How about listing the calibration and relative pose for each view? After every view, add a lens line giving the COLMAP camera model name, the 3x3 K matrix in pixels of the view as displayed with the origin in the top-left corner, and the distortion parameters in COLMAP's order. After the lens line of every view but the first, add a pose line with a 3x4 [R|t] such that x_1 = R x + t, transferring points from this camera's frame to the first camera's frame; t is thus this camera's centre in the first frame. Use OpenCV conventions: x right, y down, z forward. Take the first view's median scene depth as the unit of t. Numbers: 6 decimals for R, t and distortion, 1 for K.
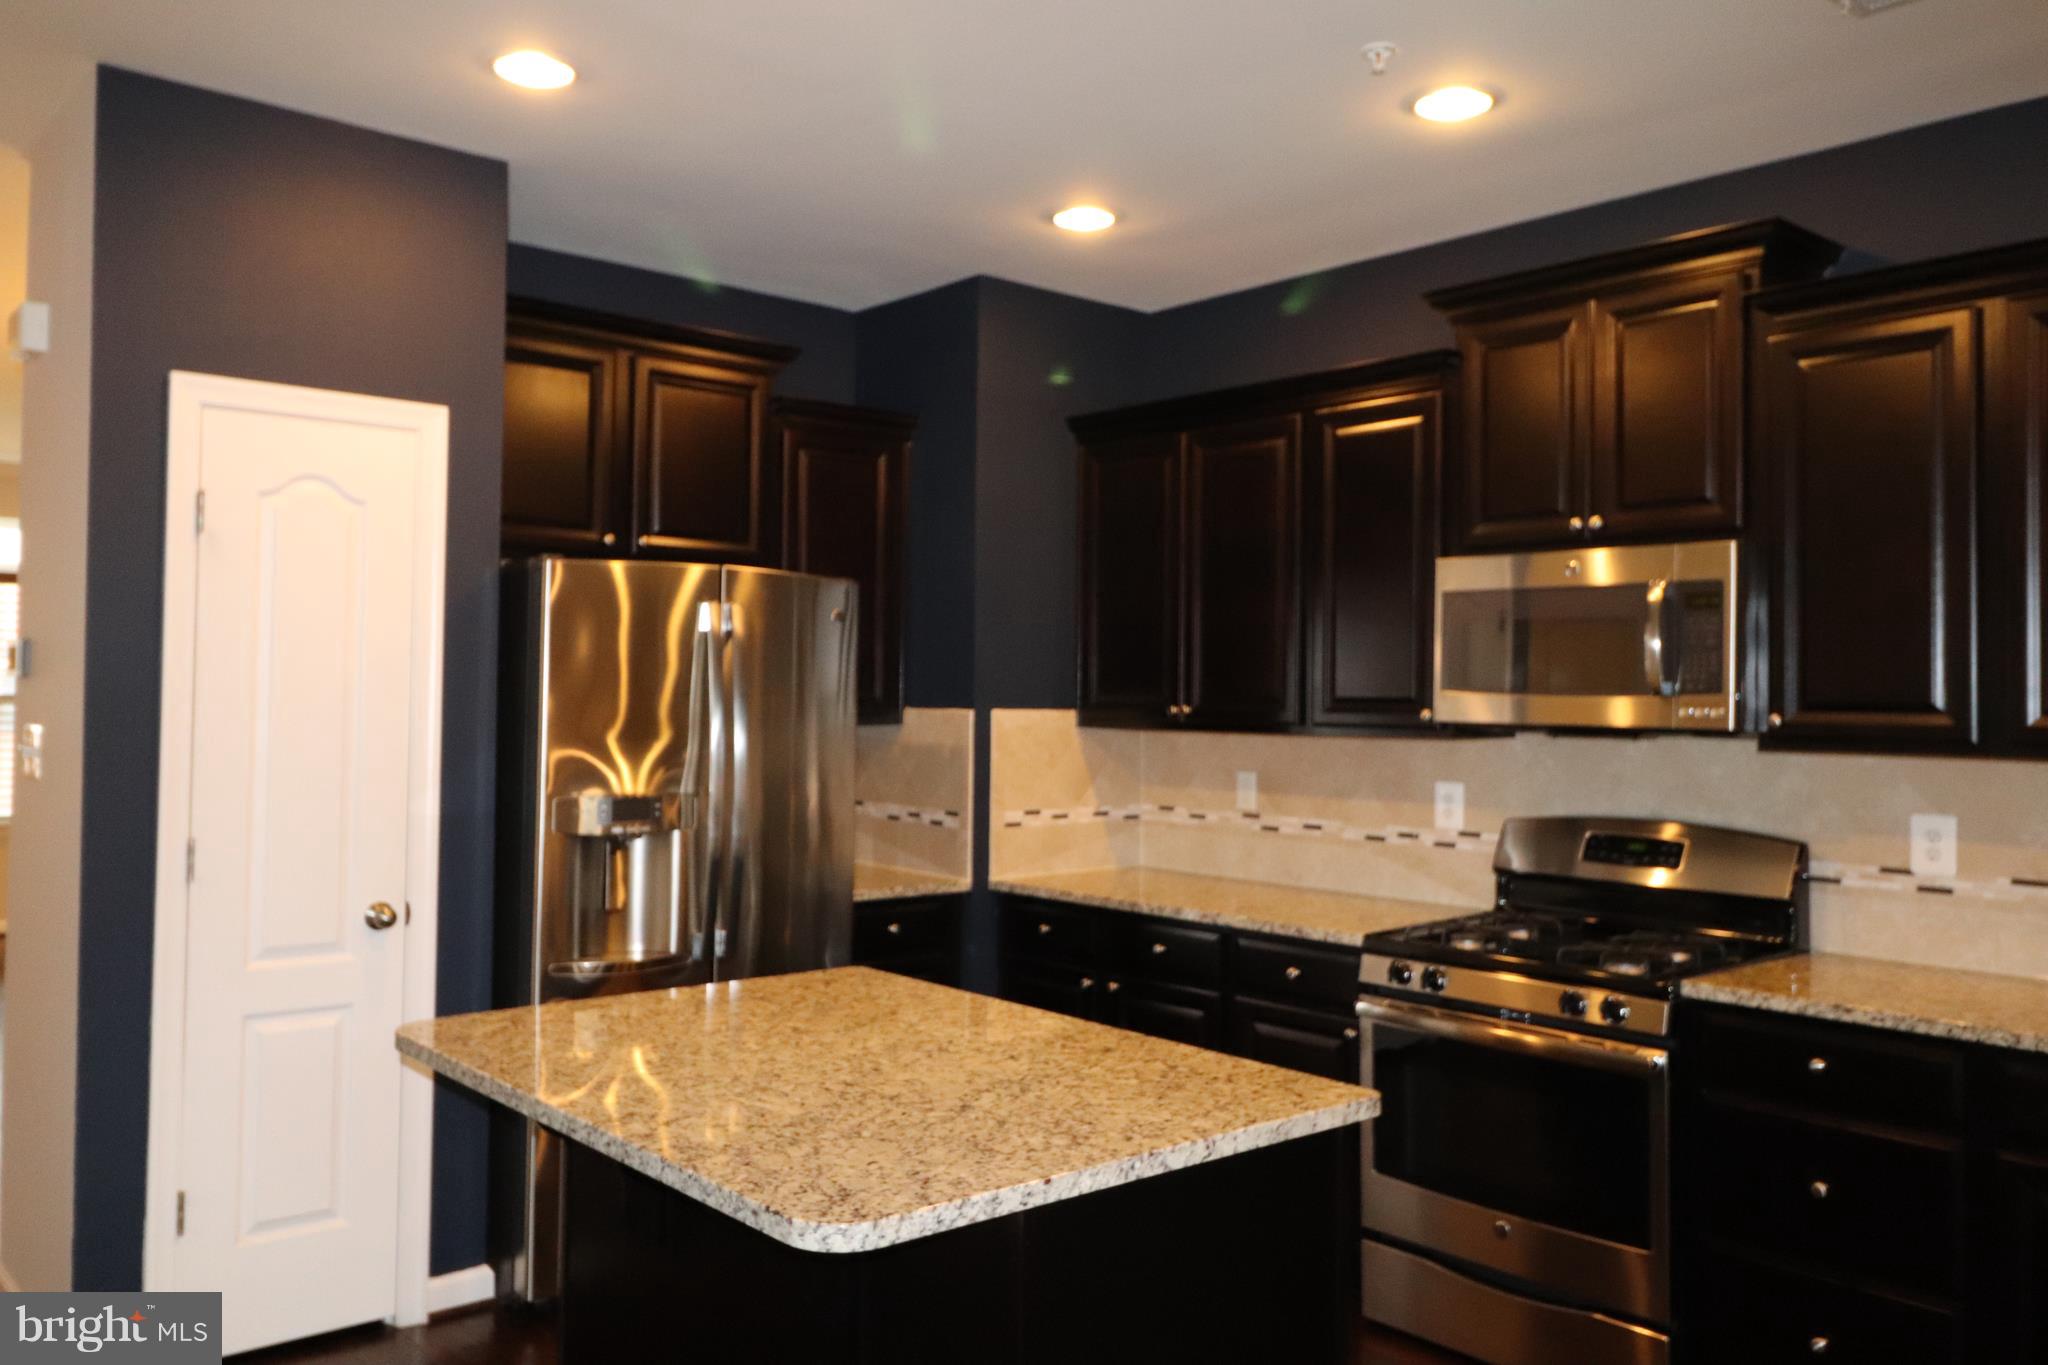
lens RADIAL K [[1600.3, 0, 1024.0], [0, 1600.3, 682.5], [0, 0, 1]] dist [-0.002259, -0.003339]
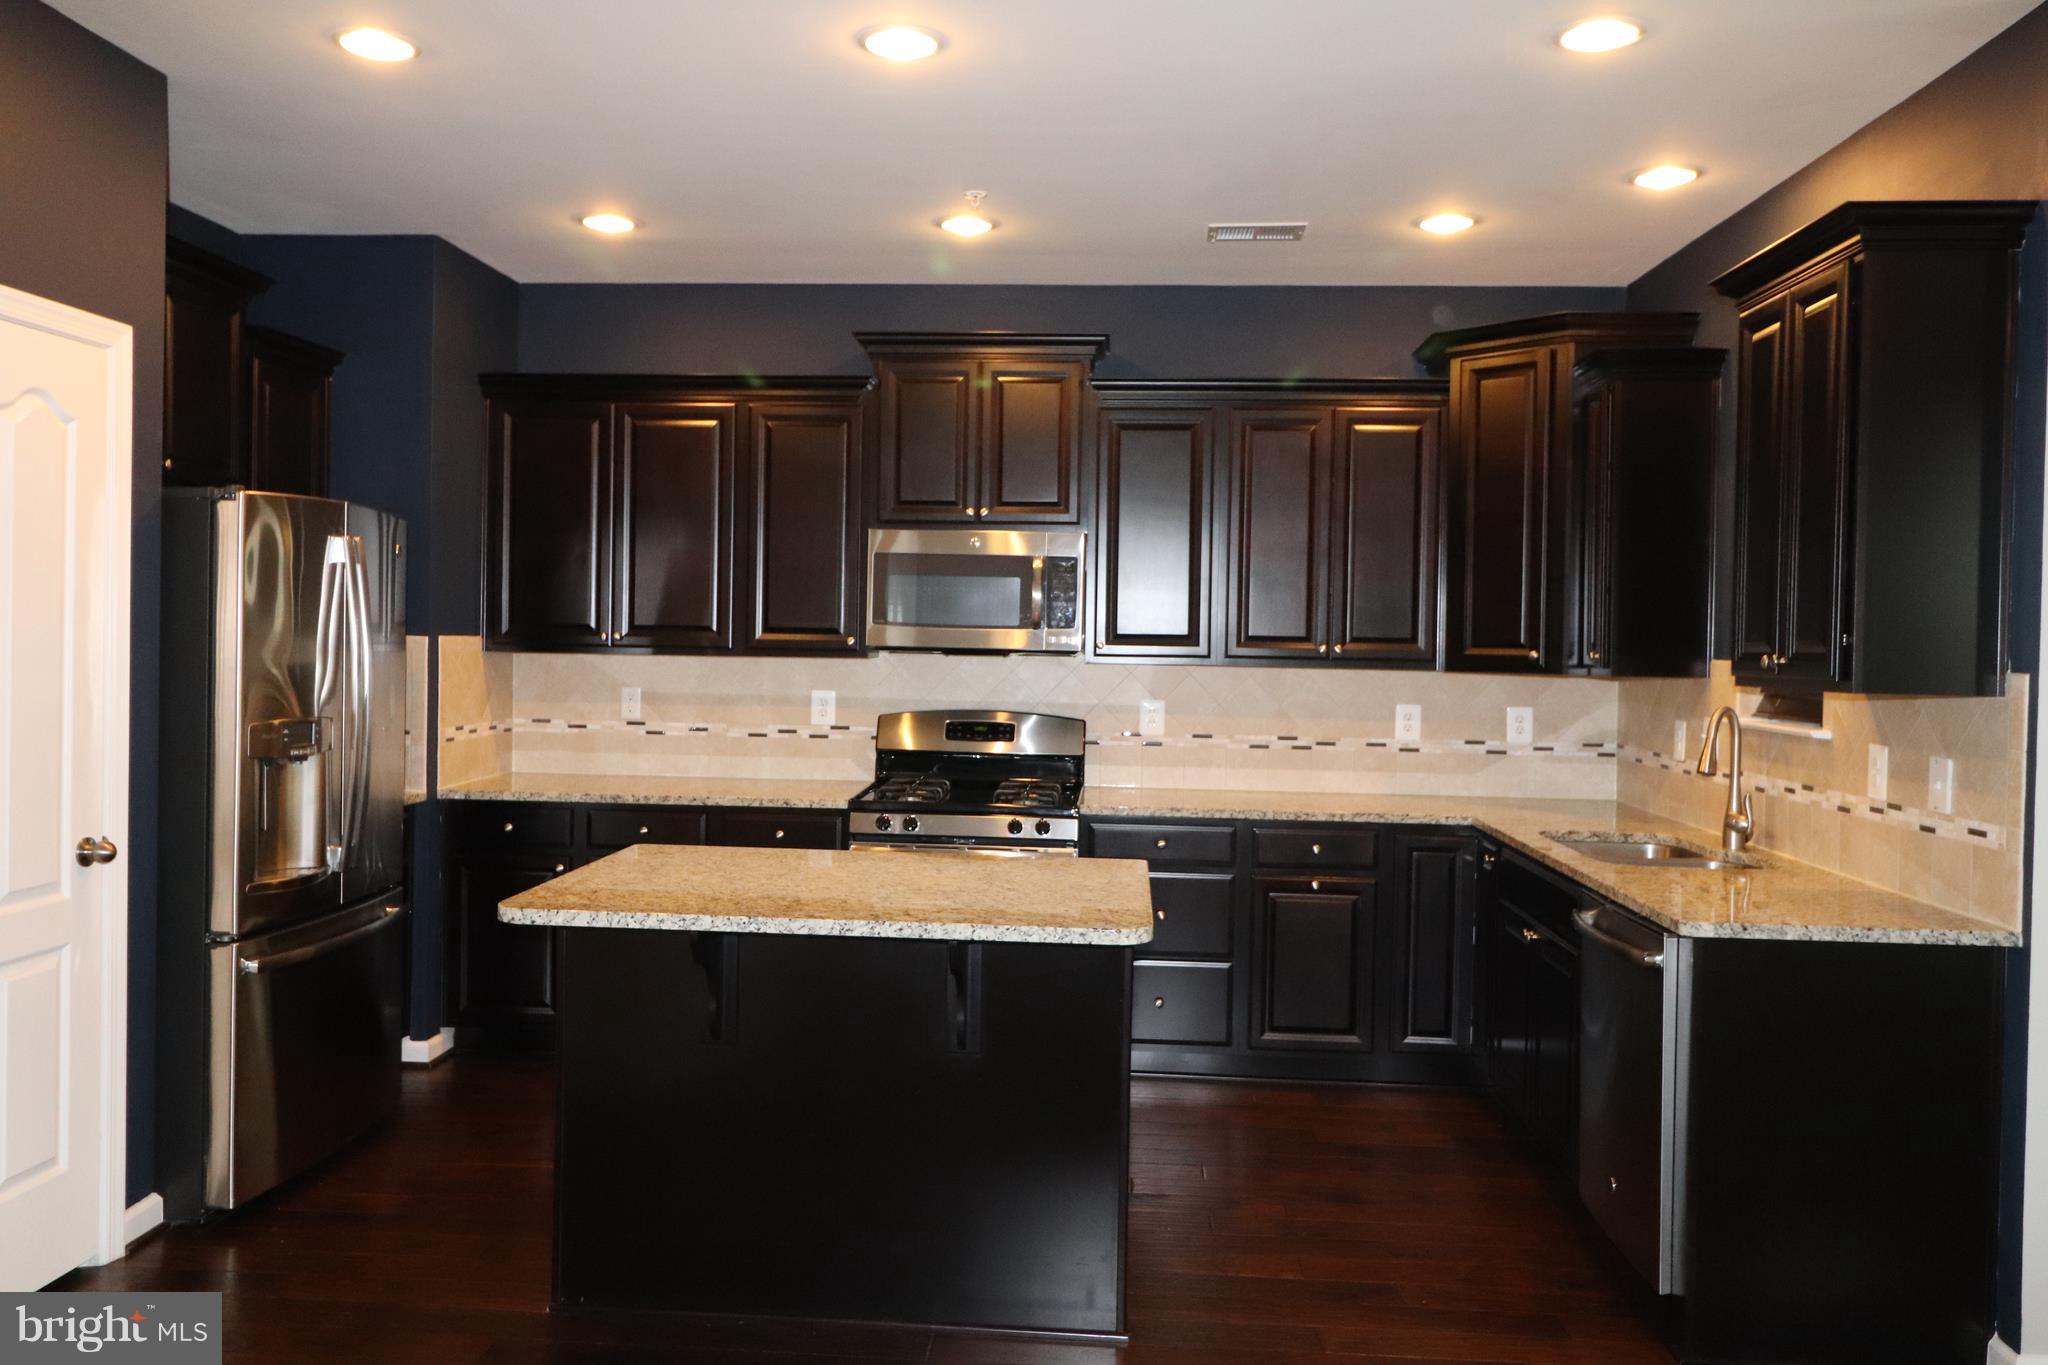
lens RADIAL K [[1655.9, 0, 1024.0], [0, 1655.9, 682.5], [0, 0, 1]] dist [0.001220, 0.002573]
pose [[0.694106, -0.022130, 0.719533, -0.690545], [-0.015695, 0.998825, 0.045861, -0.012018], [-0.719702, -0.043125, 0.692943, -0.100118]]
